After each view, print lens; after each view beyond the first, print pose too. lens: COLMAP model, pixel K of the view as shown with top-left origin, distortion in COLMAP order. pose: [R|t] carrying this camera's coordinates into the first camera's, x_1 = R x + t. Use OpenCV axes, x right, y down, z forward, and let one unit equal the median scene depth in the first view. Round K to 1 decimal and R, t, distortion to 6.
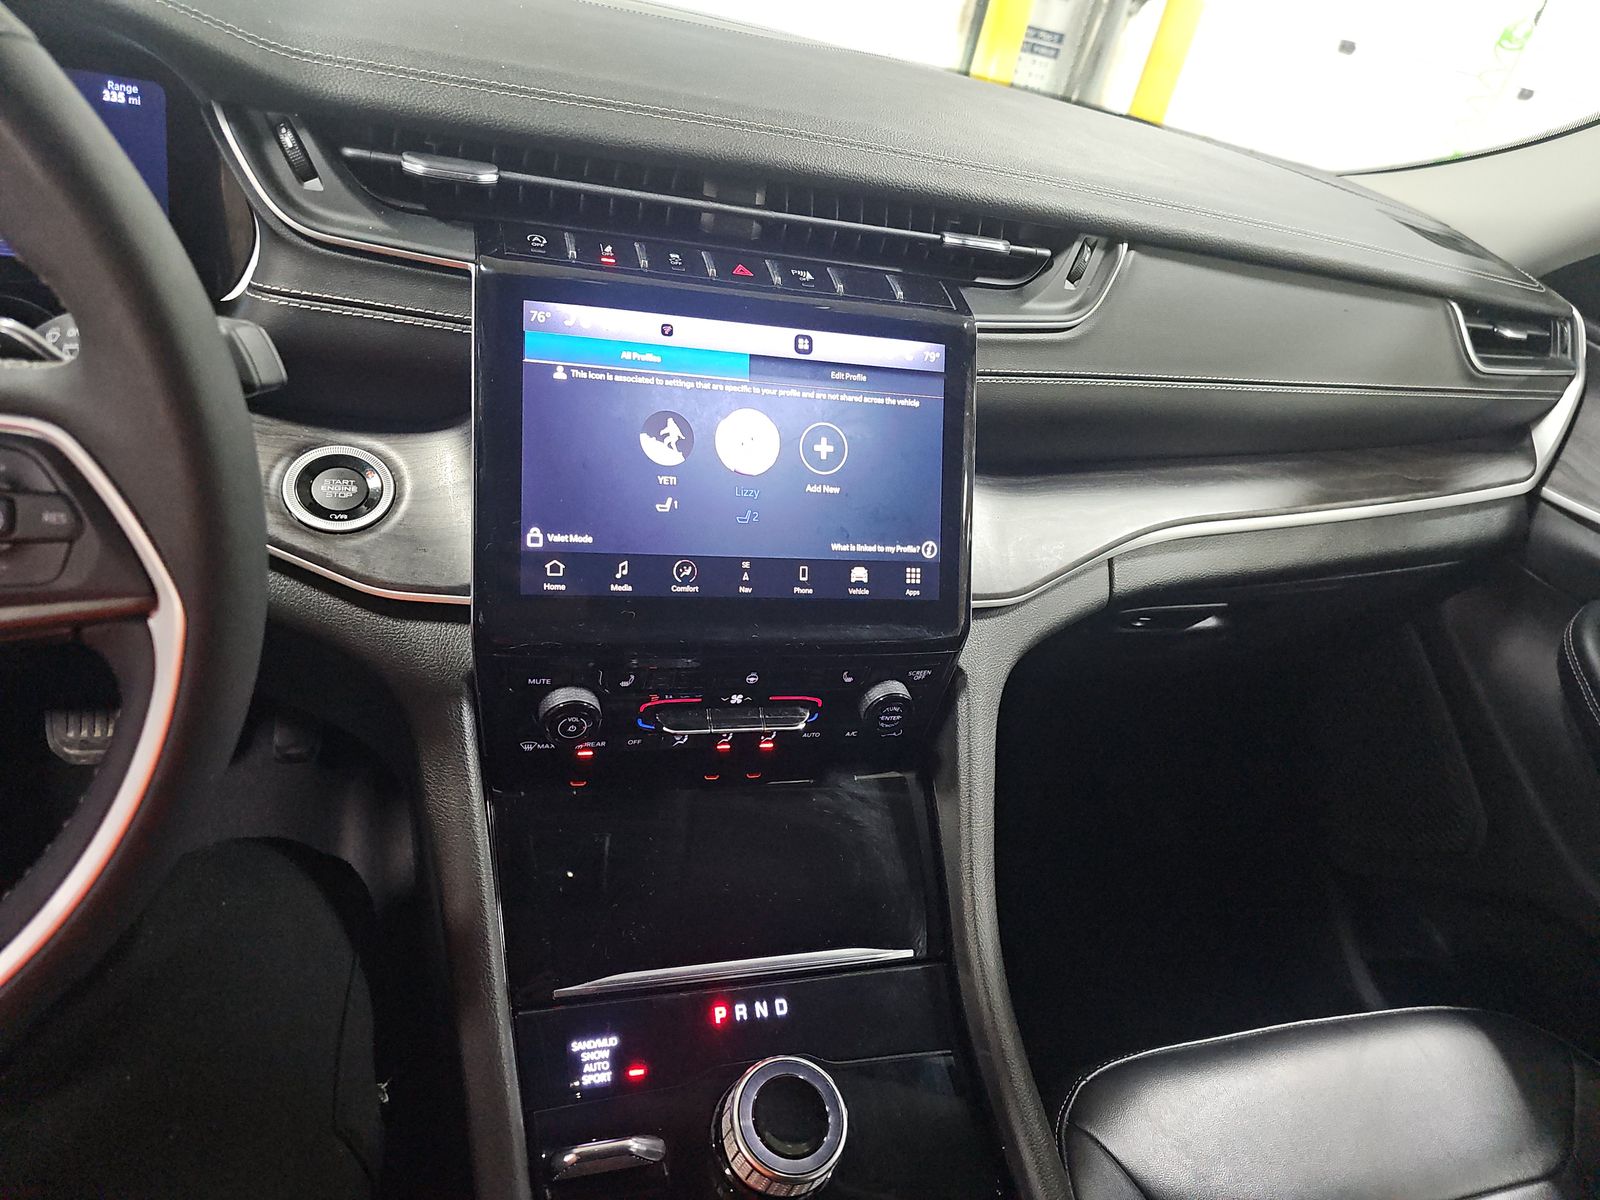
lens RADIAL K [[1055.9, 0, 804.9], [0, 1055.9, 606.5], [0, 0, 1]] dist [0.021451, -0.036700]
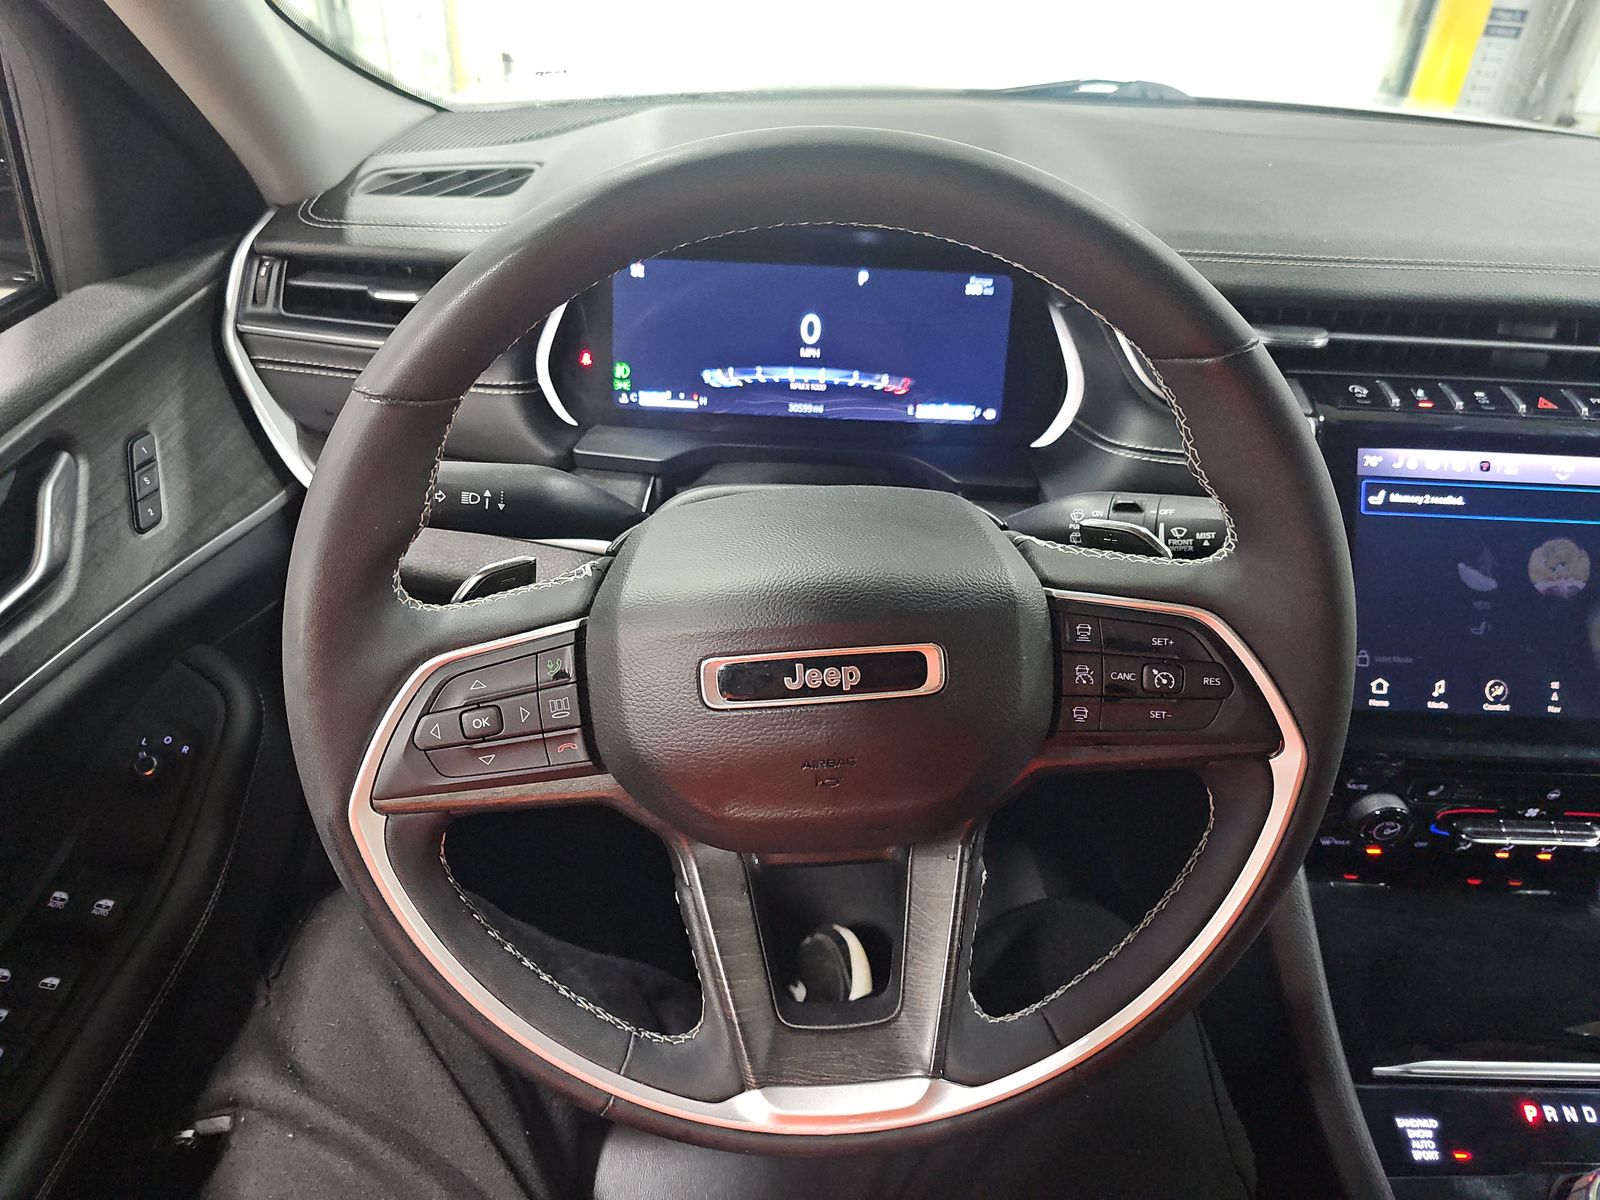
lens RADIAL K [[1055.9, 0, 790.4], [0, 1055.9, 610.7], [0, 0, 1]] dist [0.021451, -0.036700]
pose [[0.941829, 0.023174, -0.335292, -0.436492], [-0.030841, 0.999370, -0.017557, -0.074931], [0.334674, 0.026877, 0.941951, -0.250672]]
